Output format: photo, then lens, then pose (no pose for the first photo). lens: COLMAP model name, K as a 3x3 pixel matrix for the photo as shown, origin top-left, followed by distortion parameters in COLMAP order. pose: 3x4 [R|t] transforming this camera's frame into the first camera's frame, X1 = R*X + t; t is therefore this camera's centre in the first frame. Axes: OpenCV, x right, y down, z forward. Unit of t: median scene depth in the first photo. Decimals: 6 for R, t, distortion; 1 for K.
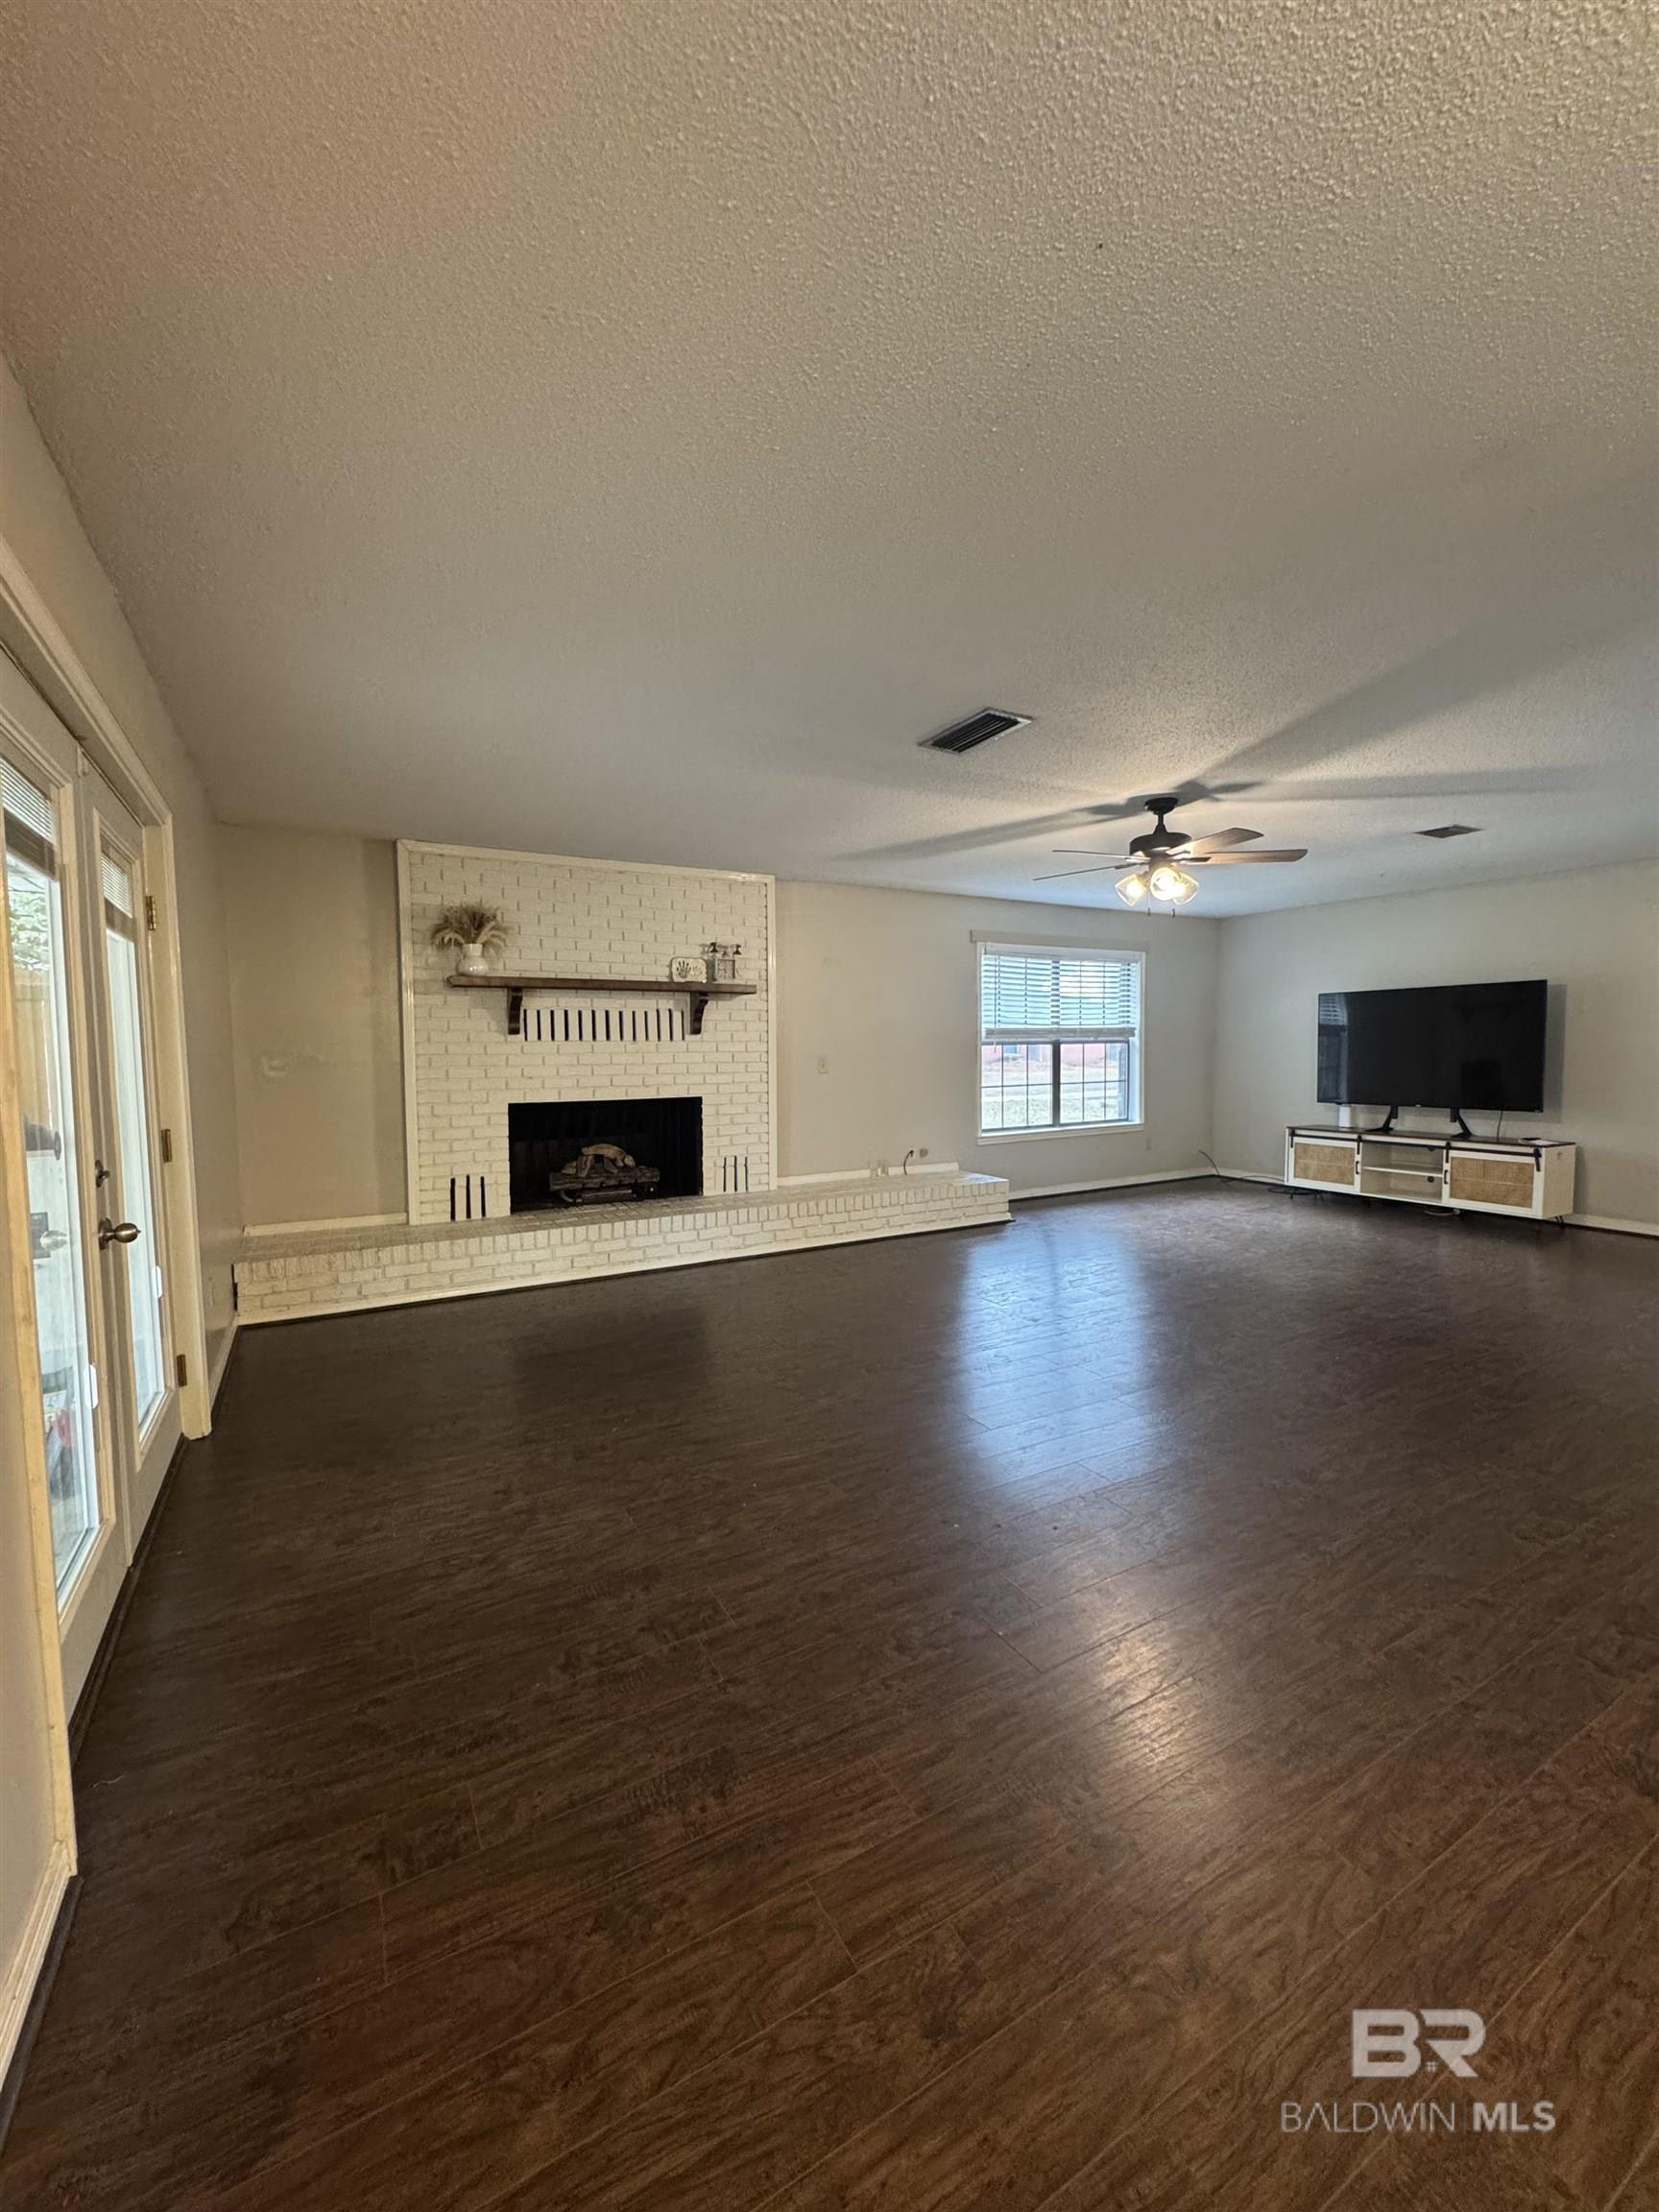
lens RADIAL K [[882.0, 0, 825.4], [0, 882.0, 1104.4], [0, 0, 1]] dist [-0.004789, 0.000980]
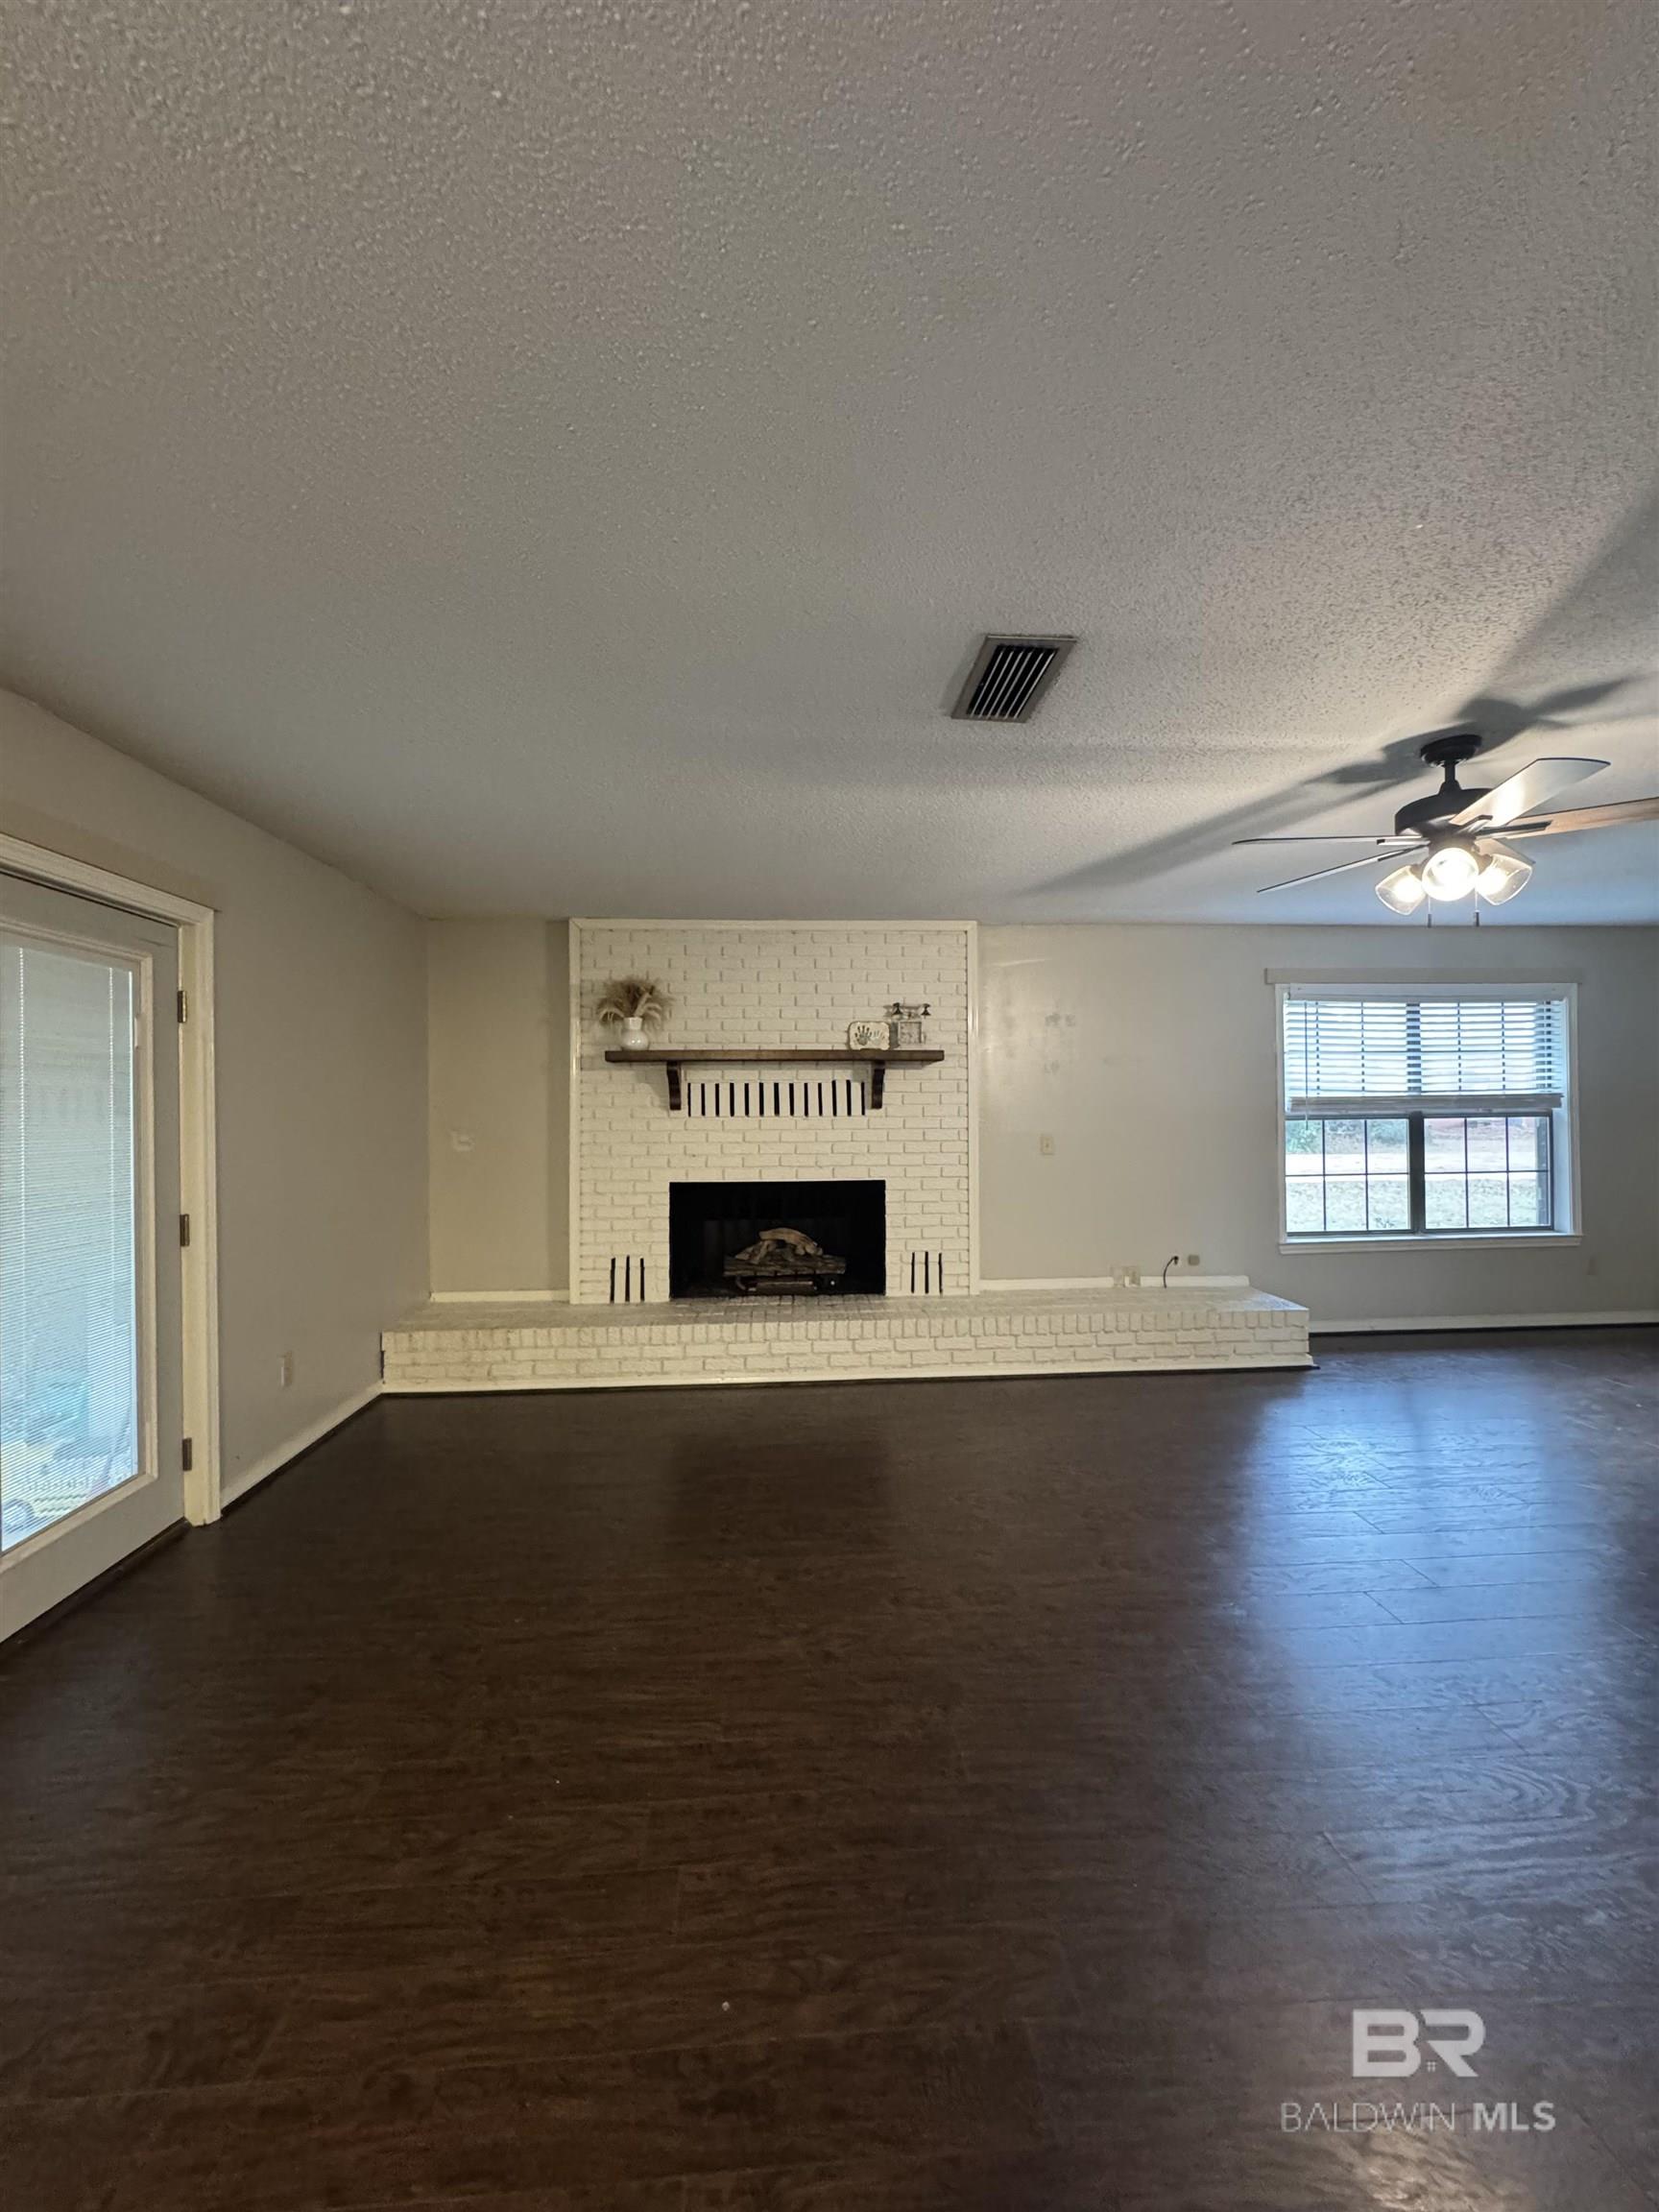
lens RADIAL K [[882.0, 0, 826.3], [0, 882.0, 1108.2], [0, 0, 1]] dist [-0.004789, 0.000980]
pose [[0.902050, 0.001212, -0.431629, 0.186297], [-0.028665, 0.997957, -0.057104, -0.029191], [0.430678, 0.063883, 0.900242, 0.197377]]
